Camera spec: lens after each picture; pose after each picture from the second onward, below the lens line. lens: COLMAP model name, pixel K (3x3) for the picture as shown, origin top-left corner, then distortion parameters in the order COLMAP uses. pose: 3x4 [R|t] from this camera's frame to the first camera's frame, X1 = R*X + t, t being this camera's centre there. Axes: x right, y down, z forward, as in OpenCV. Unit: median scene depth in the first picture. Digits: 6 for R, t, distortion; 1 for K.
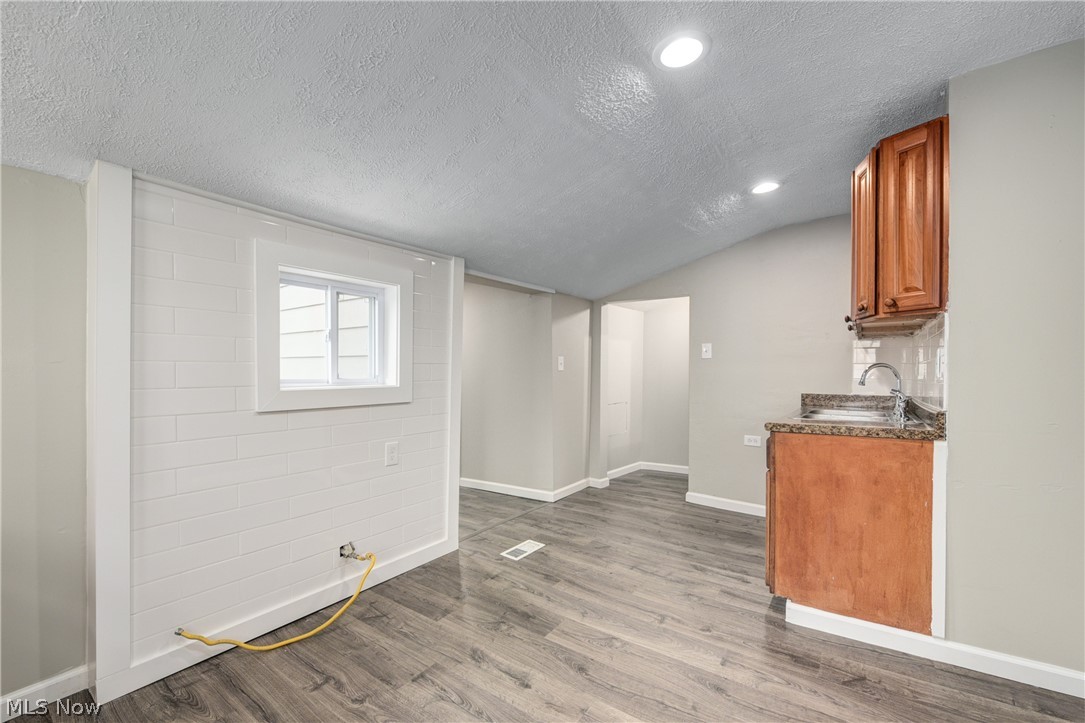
lens RADIAL K [[453.3, 0, 536.6], [0, 453.3, 380.1], [0, 0, 1]] dist [-0.012196, -0.000144]
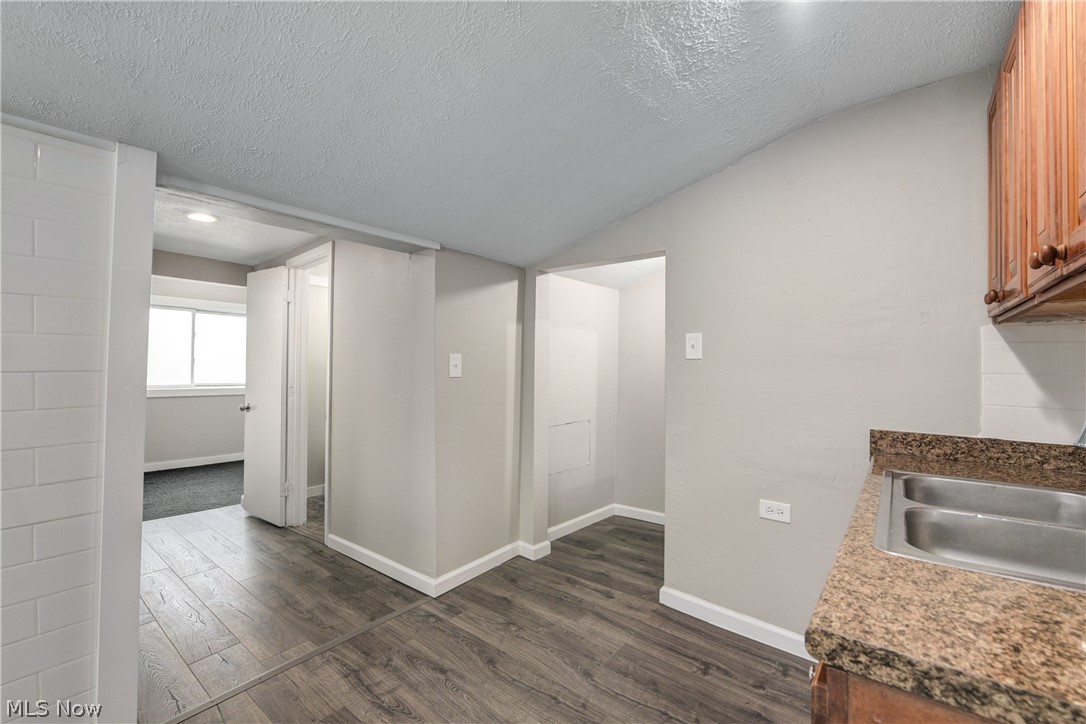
lens RADIAL K [[451.2, 0, 543.7], [0, 451.2, 364.7], [0, 0, 1]] dist [-0.010558, -0.000099]
pose [[0.999187, 0.005885, -0.039896, 0.239199], [-0.006613, 0.999814, -0.018128, -0.033299], [0.039782, 0.018377, 0.999039, 0.482811]]
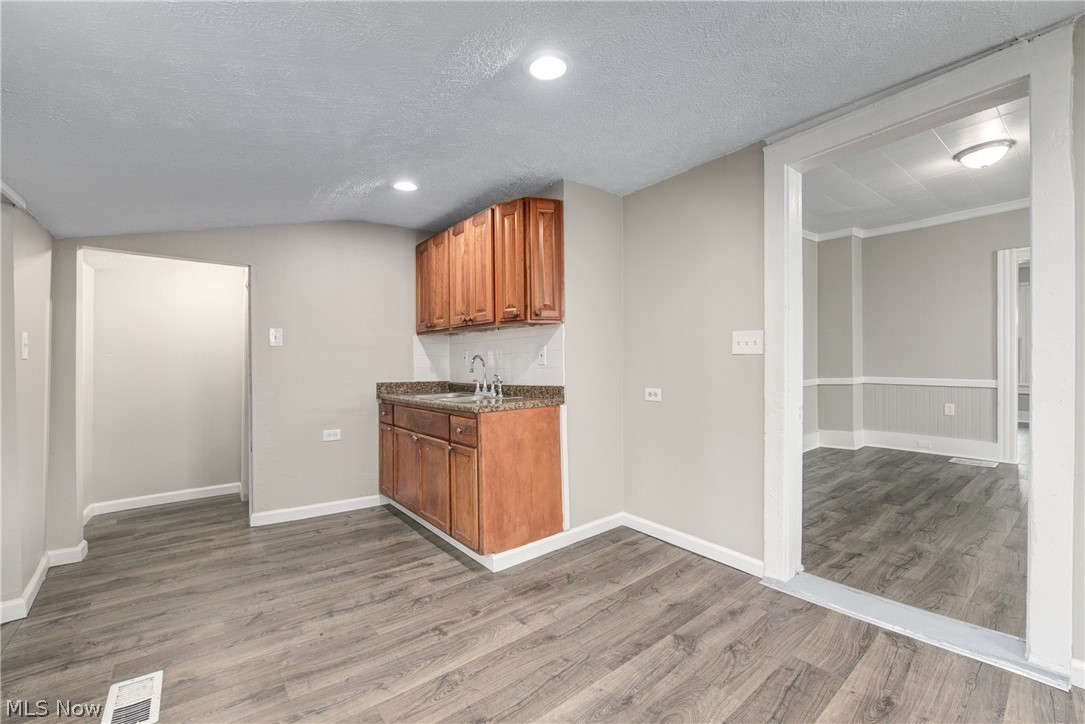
lens RADIAL K [[455.3, 0, 541.5], [0, 455.3, 362.9], [0, 0, 1]] dist [-0.009804, -0.000026]
pose [[0.253737, 0.002523, 0.967270, -0.359714], [0.021292, 0.999740, -0.008193, 0.000232], [-0.967039, 0.022674, 0.253618, 0.360921]]
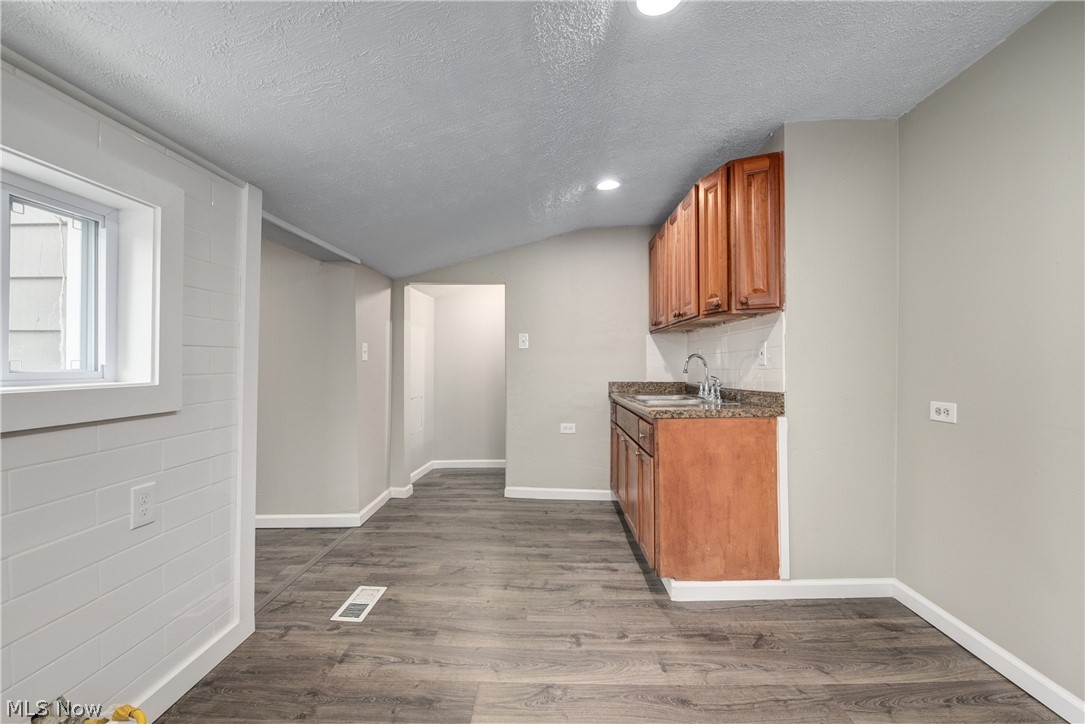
lens RADIAL K [[447.9, 0, 540.0], [0, 447.9, 367.0], [0, 0, 1]] dist [-0.010728, -0.000172]
pose [[0.819367, -0.004525, 0.573252, -0.179725], [0.012137, 0.999882, -0.009454, 0.002309], [-0.573141, 0.014704, 0.819325, 0.206960]]
